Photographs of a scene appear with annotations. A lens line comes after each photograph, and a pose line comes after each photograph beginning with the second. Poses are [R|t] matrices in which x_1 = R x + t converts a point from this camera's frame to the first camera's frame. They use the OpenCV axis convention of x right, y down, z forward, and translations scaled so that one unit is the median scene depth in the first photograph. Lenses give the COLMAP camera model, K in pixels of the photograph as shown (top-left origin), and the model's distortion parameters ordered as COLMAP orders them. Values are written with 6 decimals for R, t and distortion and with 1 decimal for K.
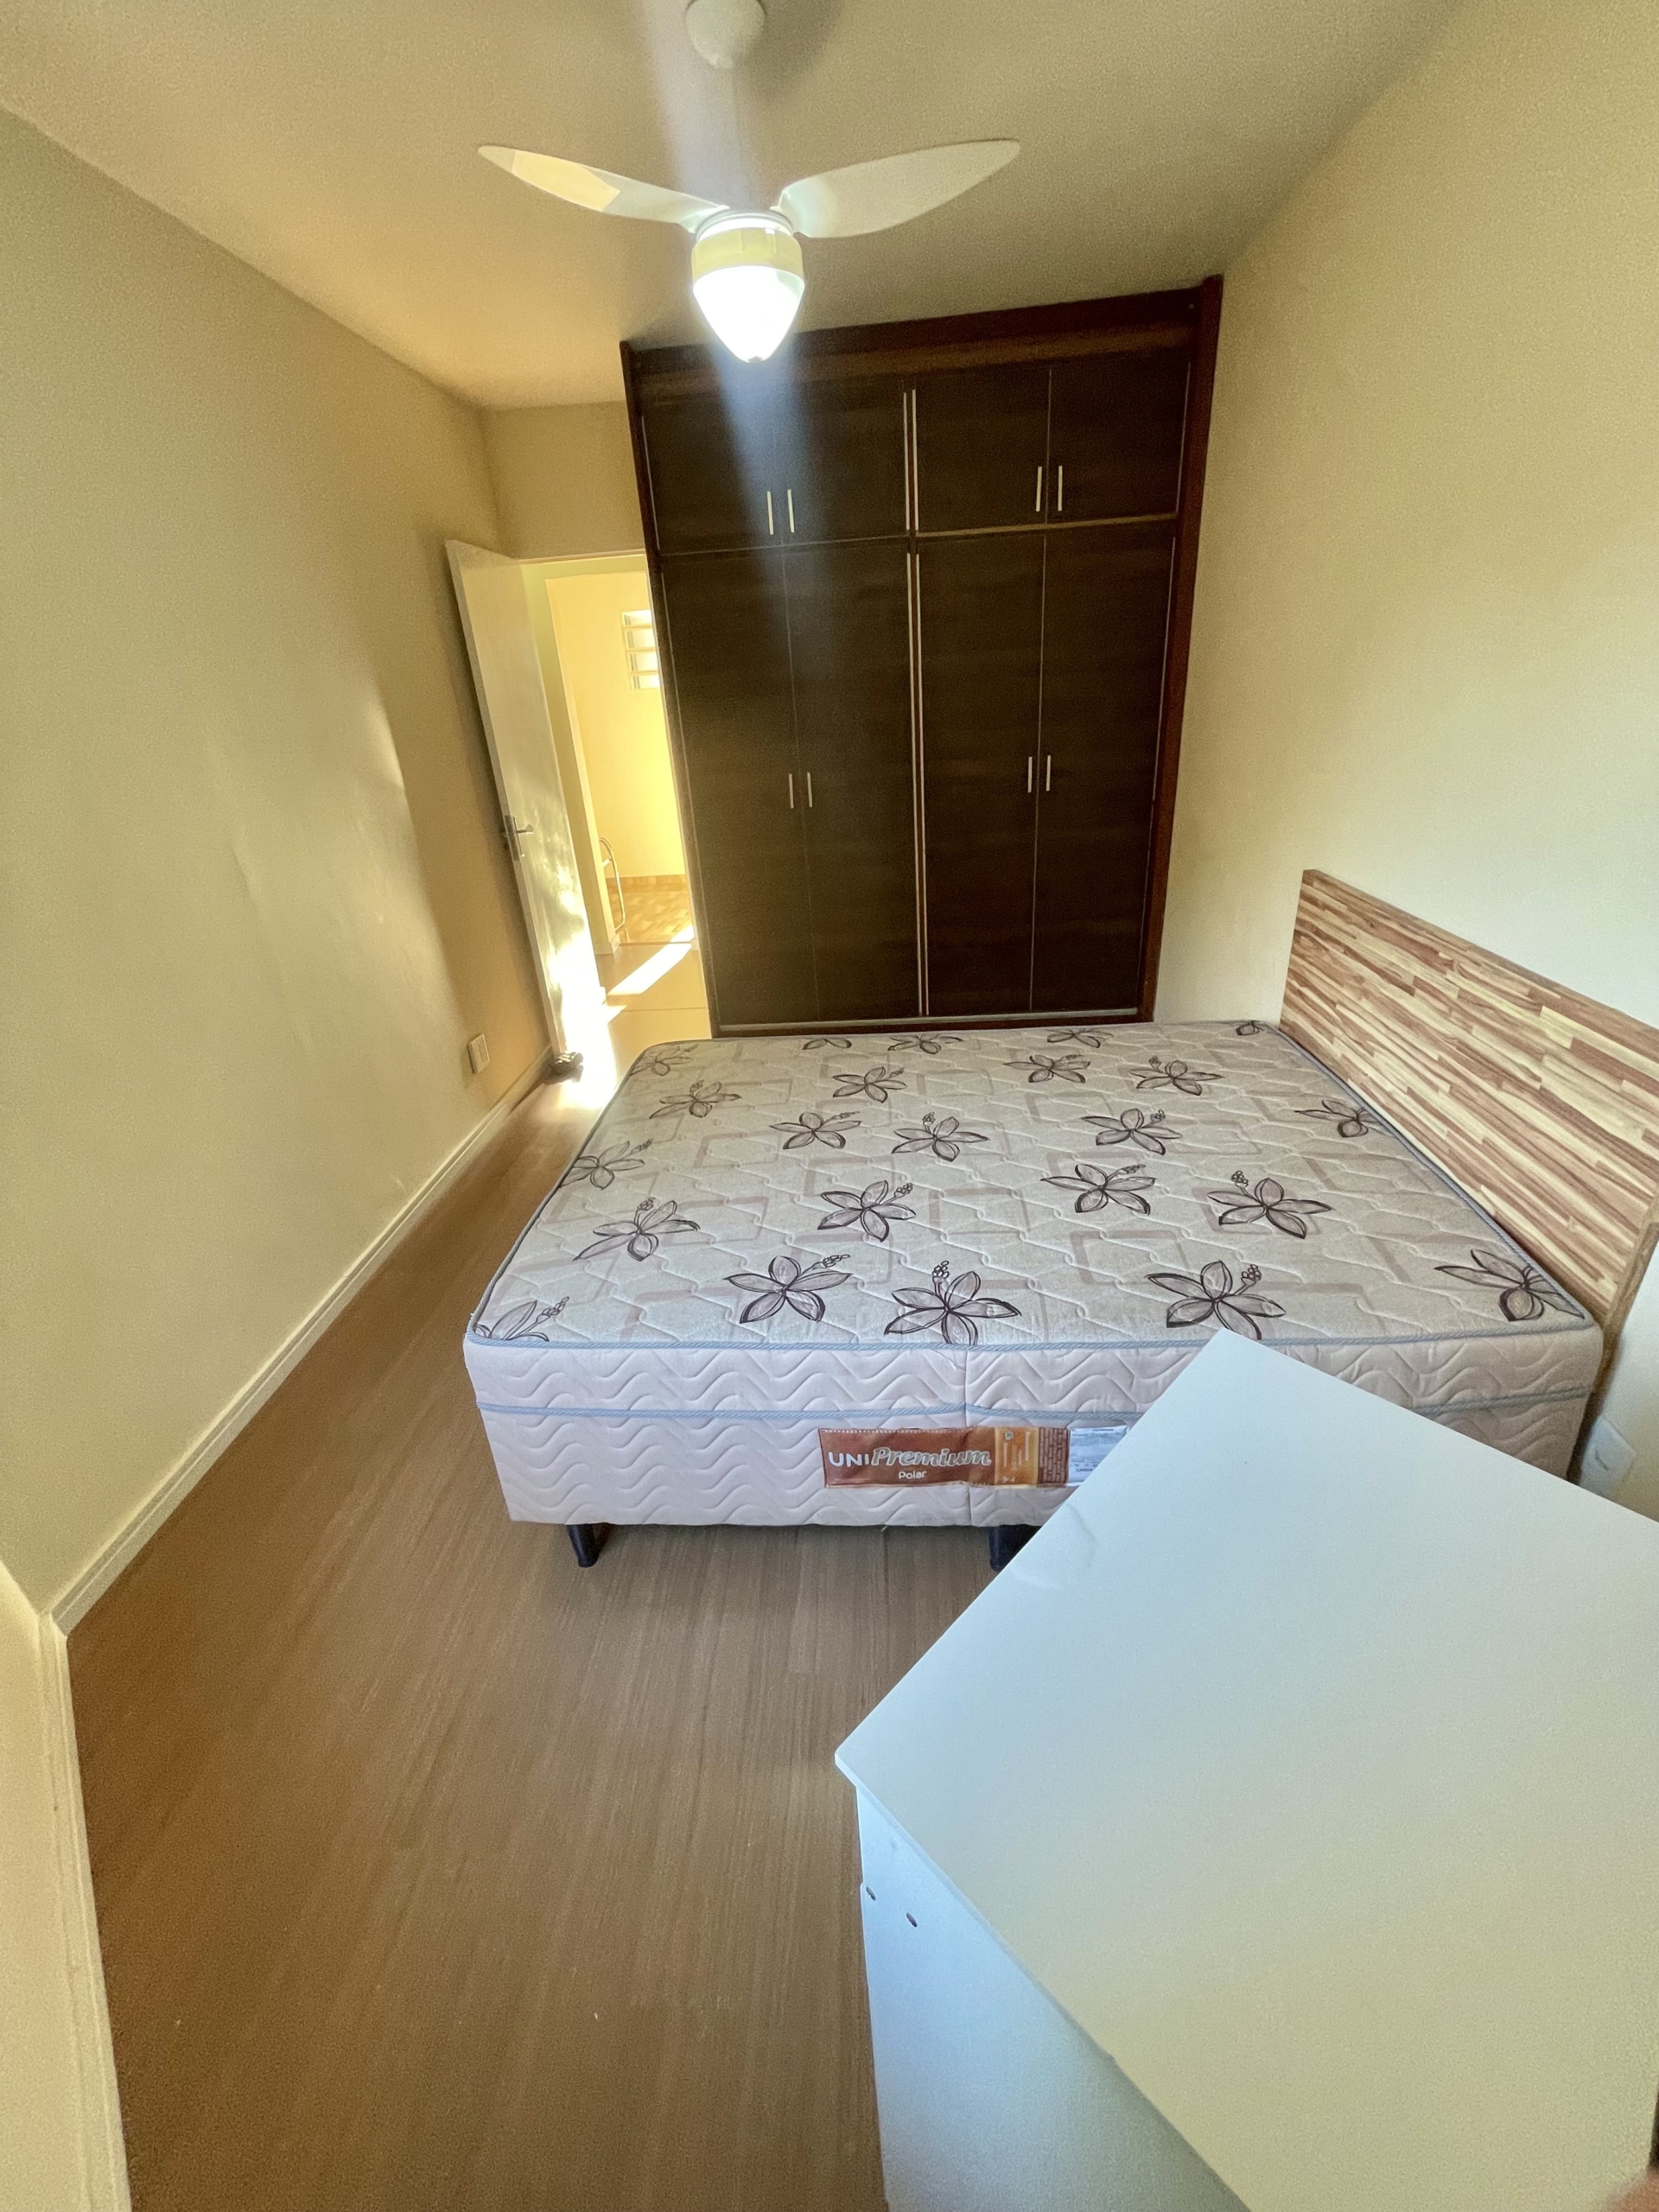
lens RADIAL K [[902.2, 0, 827.8], [0, 902.2, 1089.9], [0, 0, 1]] dist [-0.000779, 0.000148]
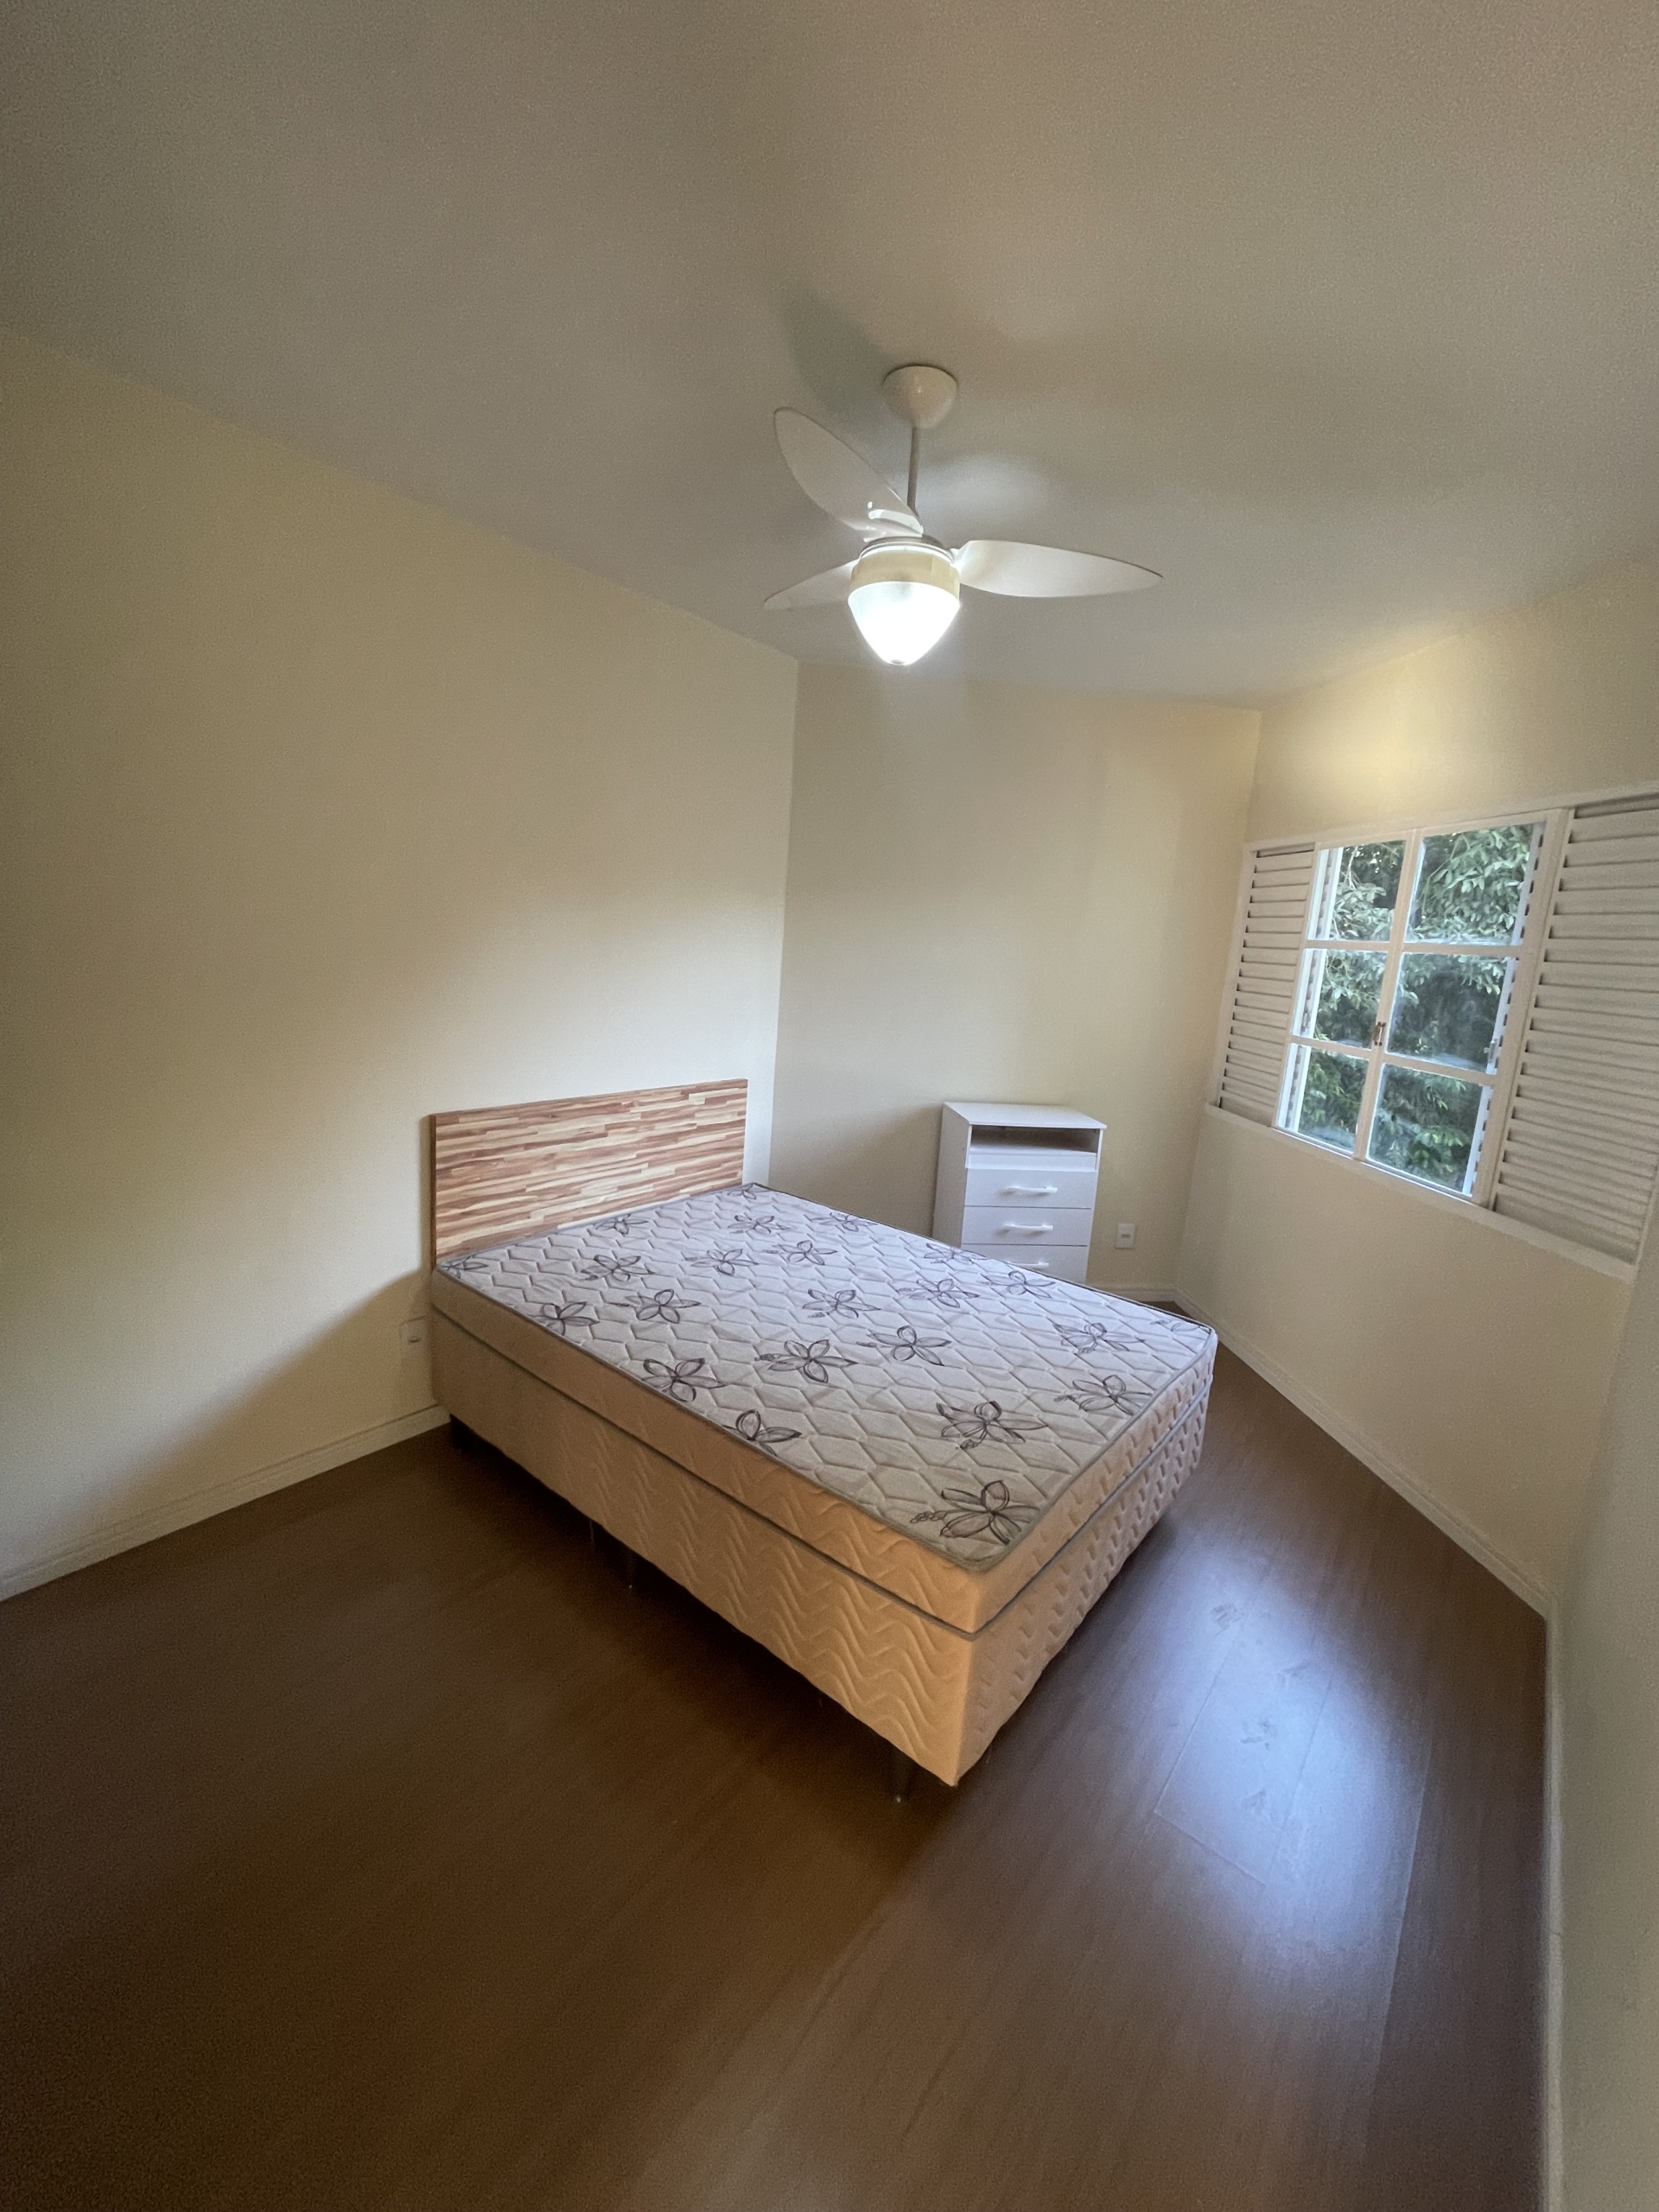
lens RADIAL K [[902.2, 0, 827.8], [0, 902.2, 1089.9], [0, 0, 1]] dist [-0.000779, 0.000148]
pose [[-0.811458, -0.092707, 0.577010, -0.572931], [0.231551, 0.855530, 0.463090, -0.798766], [-0.536581, 0.509386, -0.672760, 1.758092]]
